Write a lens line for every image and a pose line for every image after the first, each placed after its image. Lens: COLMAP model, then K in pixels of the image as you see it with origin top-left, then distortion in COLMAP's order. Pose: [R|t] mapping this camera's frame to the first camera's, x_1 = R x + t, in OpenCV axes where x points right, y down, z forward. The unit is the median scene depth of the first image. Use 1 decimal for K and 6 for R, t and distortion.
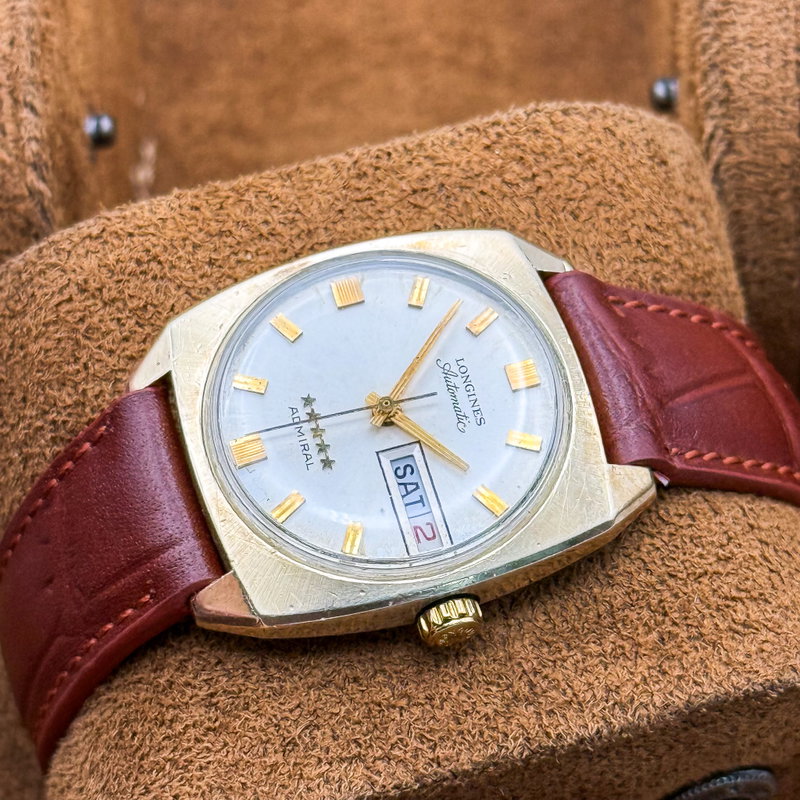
lens RADIAL K [[3257.9, 0, 400.0], [0, 3257.9, 400.0], [0, 0, 1]] dist [0.043059, 1.785705]
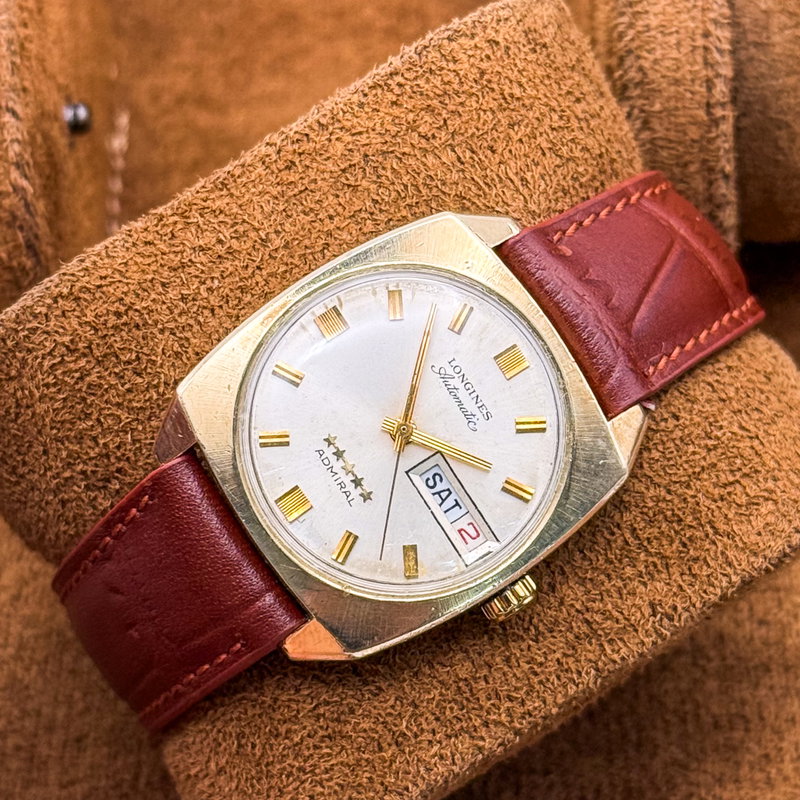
lens RADIAL K [[2809.8, 0, 400.0], [0, 2809.8, 400.0], [0, 0, 1]] dist [-0.020103, 5.221276]
pose [[0.955328, -0.283873, 0.082253, -0.078623], [0.232873, 0.894365, 0.381945, -0.361261], [-0.181988, -0.345728, 0.920517, 0.134829]]
